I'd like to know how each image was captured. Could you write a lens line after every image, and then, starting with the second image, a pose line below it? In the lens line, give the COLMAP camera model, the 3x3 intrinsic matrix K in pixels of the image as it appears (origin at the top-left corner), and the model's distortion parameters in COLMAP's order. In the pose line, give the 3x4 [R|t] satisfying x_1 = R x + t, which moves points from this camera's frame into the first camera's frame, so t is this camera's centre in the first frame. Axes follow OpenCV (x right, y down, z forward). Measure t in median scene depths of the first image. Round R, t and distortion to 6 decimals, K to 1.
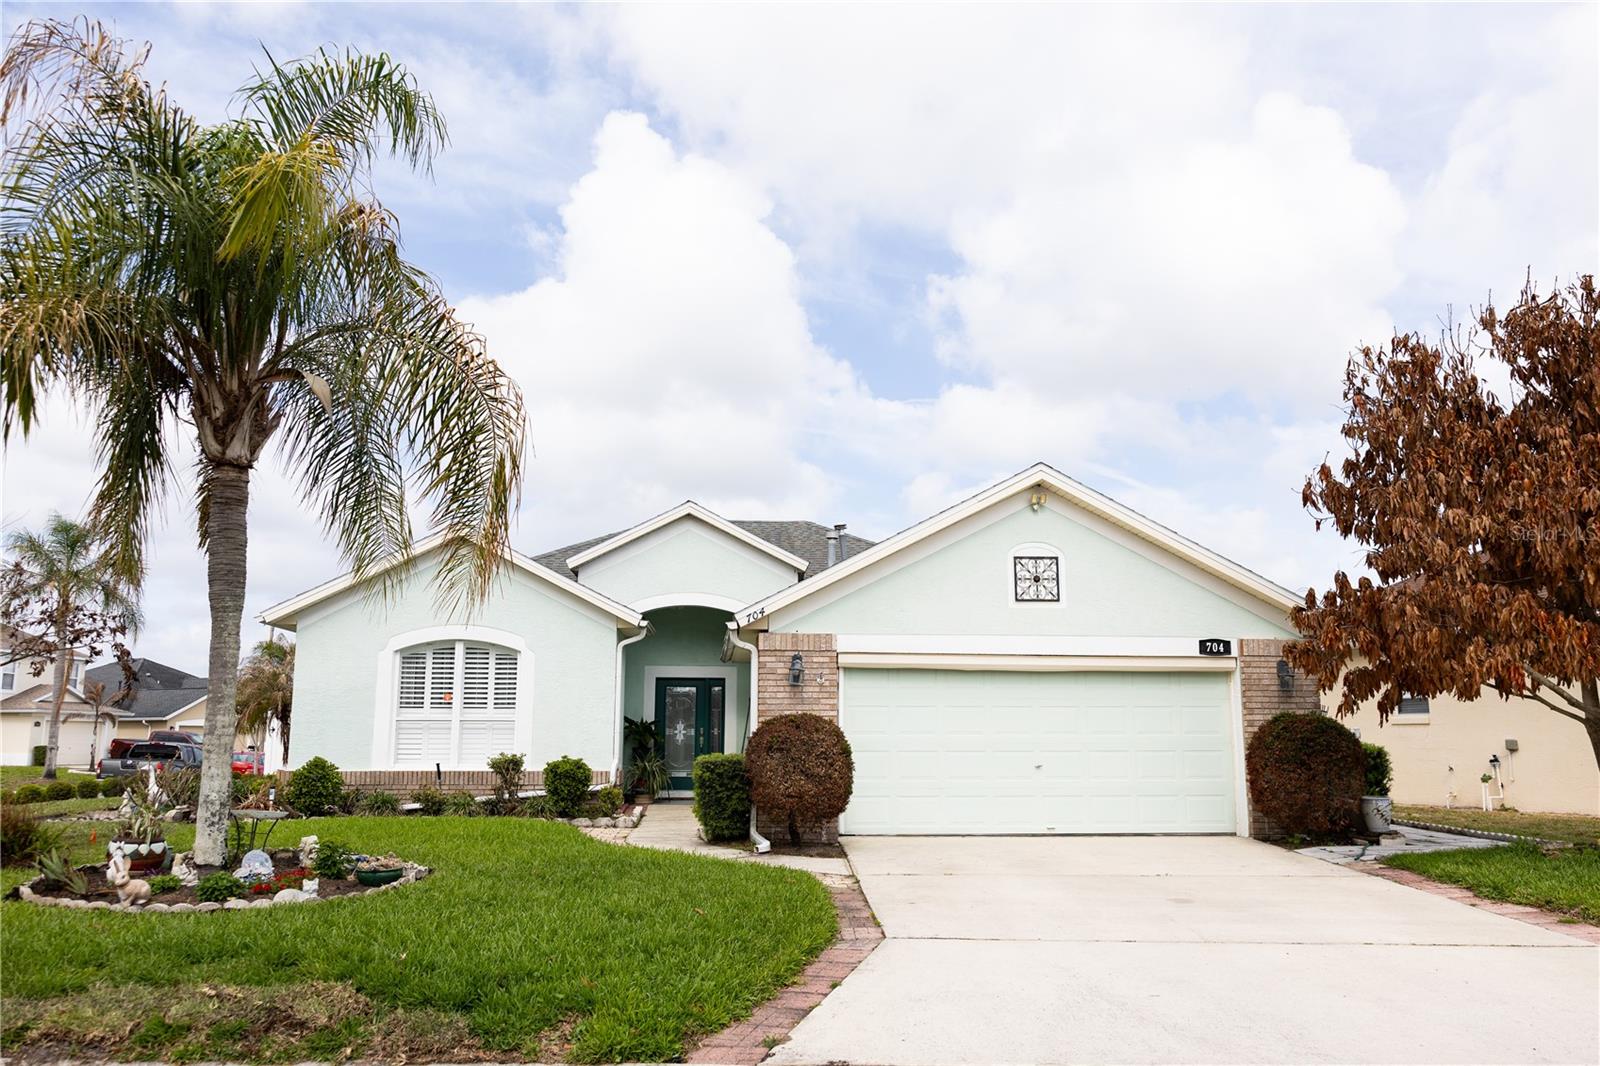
lens RADIAL K [[1262.8, 0, 785.2], [0, 1262.8, 534.7], [0, 0, 1]] dist [0.012143, 0.003478]
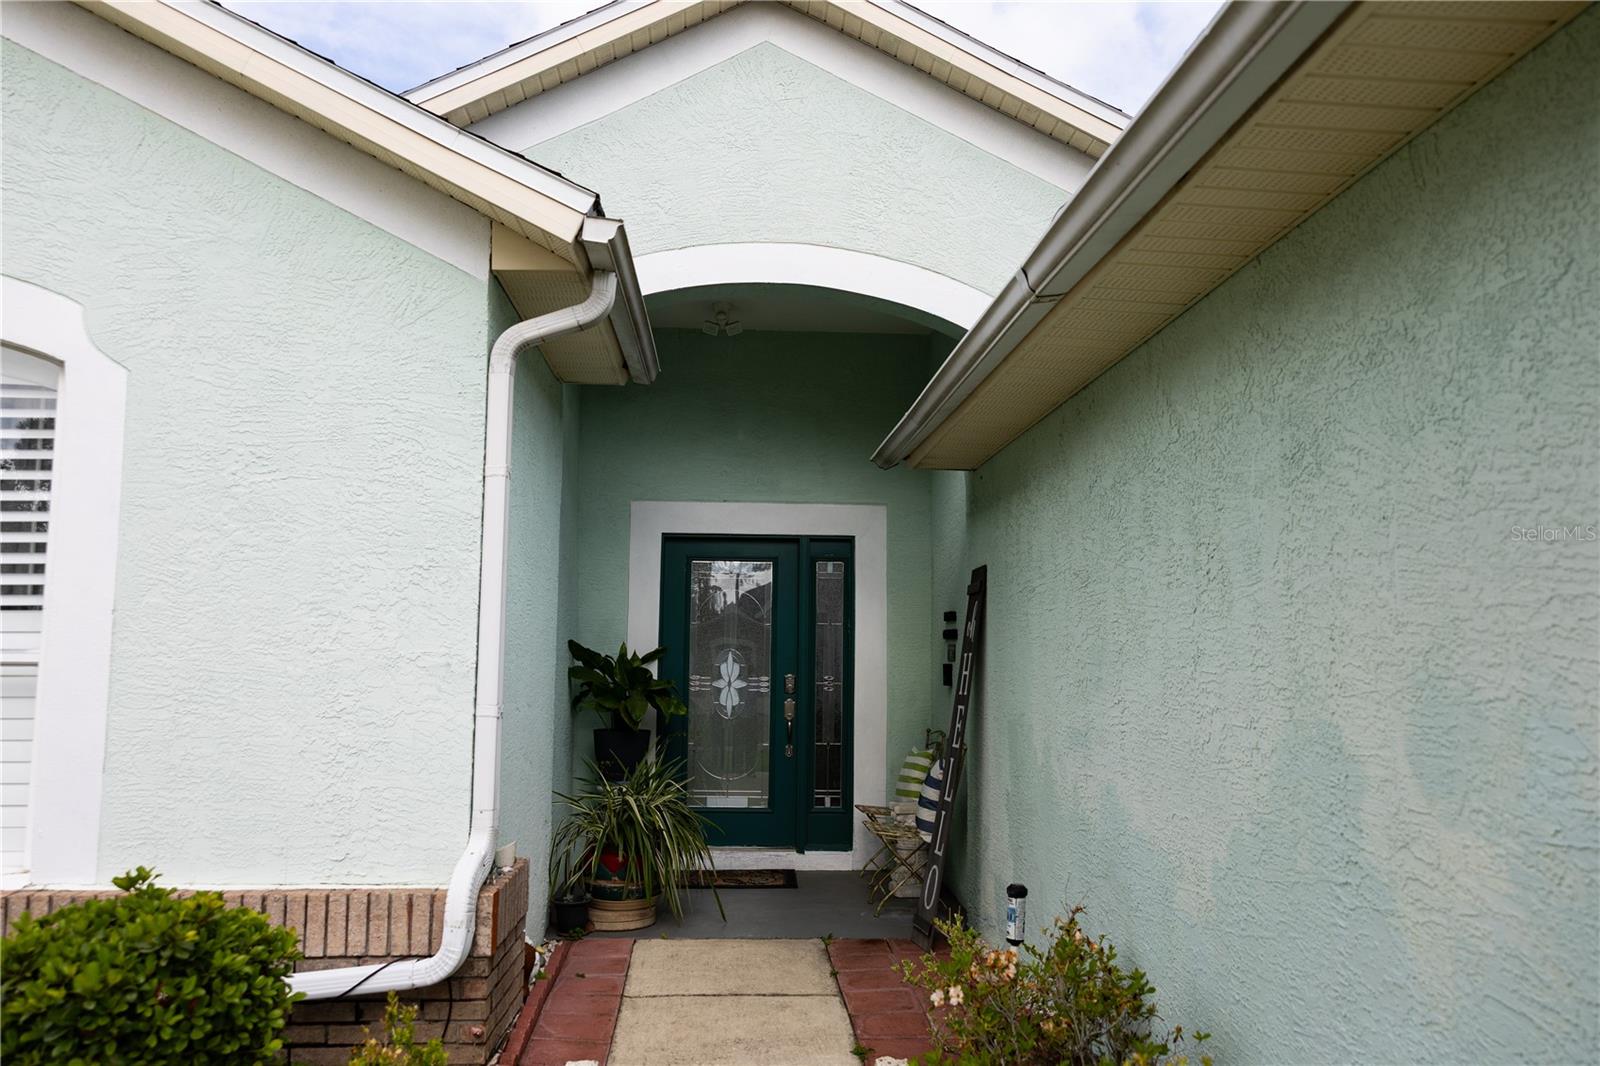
lens RADIAL K [[1262.8, 0, 800.6], [0, 1262.8, 534.4], [0, 0, 1]] dist [0.012143, 0.003478]
pose [[0.999975, 0.005873, 0.003903, -0.100674], [-0.006116, 0.997821, 0.065701, 0.140333], [-0.003509, -0.065723, 0.997832, 1.005255]]
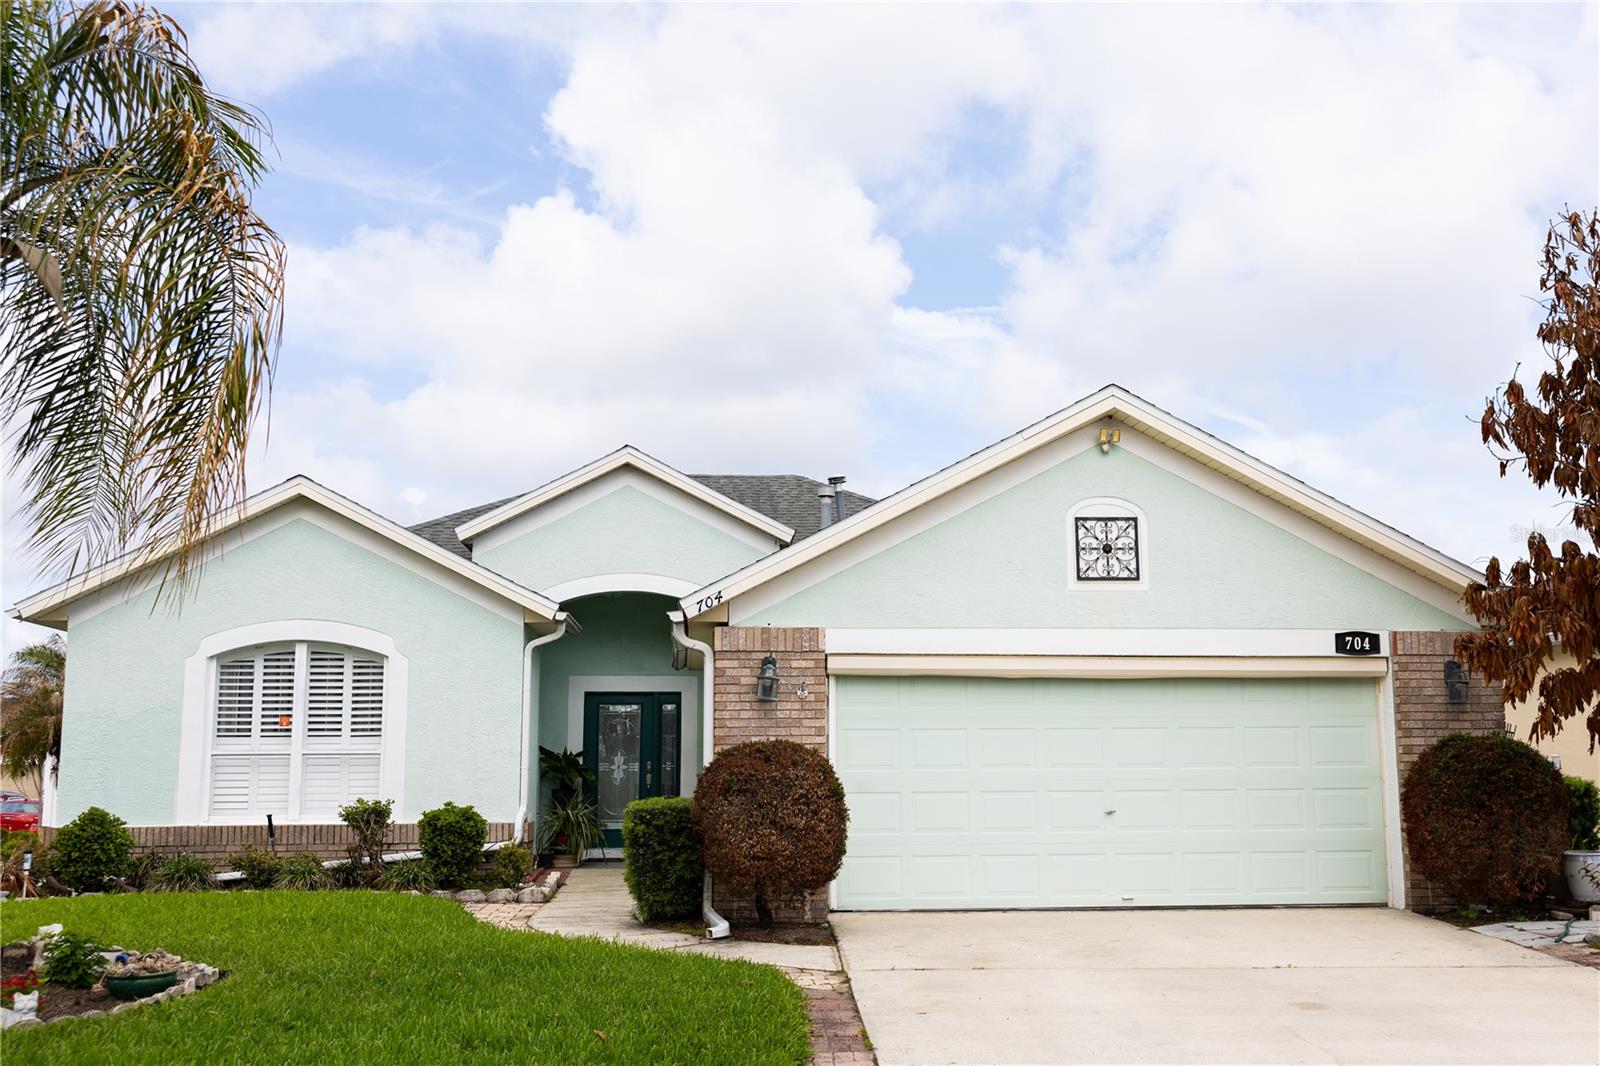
lens RADIAL K [[1697.3, 0, 811.0], [0, 1697.3, 530.0], [0, 0, 1]] dist [0.030743, 0.000000]
pose [[0.999842, -0.005636, 0.016878, 0.017109], [0.005338, 0.999830, 0.017661, 0.006934], [-0.016974, -0.017568, 0.999702, 0.050142]]
